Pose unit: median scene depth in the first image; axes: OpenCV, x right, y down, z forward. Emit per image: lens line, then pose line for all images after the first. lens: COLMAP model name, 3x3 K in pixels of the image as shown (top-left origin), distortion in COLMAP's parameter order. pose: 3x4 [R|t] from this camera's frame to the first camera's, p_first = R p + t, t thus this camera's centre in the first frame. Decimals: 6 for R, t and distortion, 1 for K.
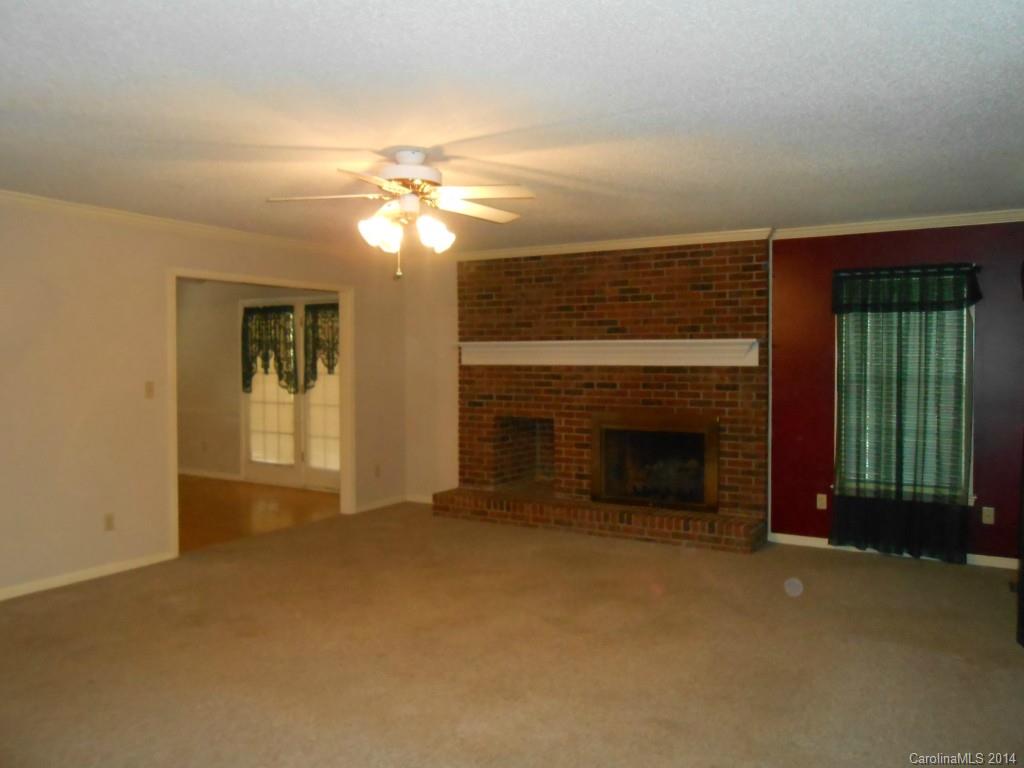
lens RADIAL K [[807.1, 0, 514.2], [0, 807.1, 382.5], [0, 0, 1]] dist [-0.027415, 0.038993]
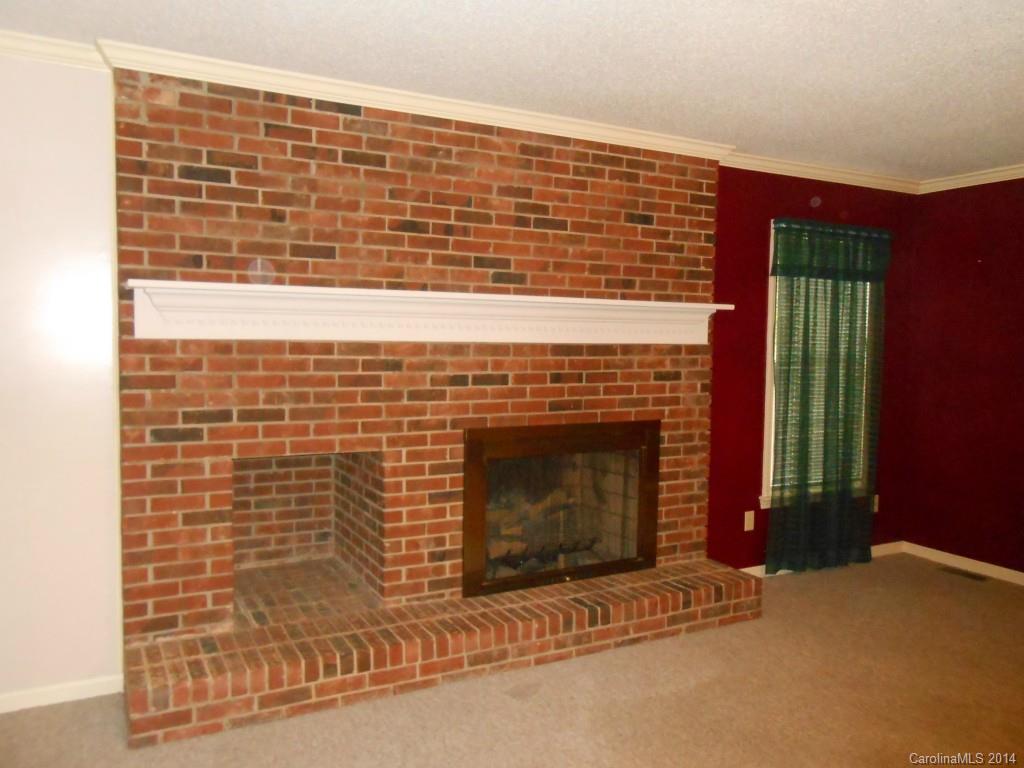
lens RADIAL K [[807.1, 0, 511.8], [0, 807.1, 383.8], [0, 0, 1]] dist [-0.027415, 0.038993]
pose [[0.509230, -0.047557, 0.859316, -0.334883], [0.008259, 0.998696, 0.050376, -0.019984], [-0.860591, -0.018556, 0.508958, 0.696996]]
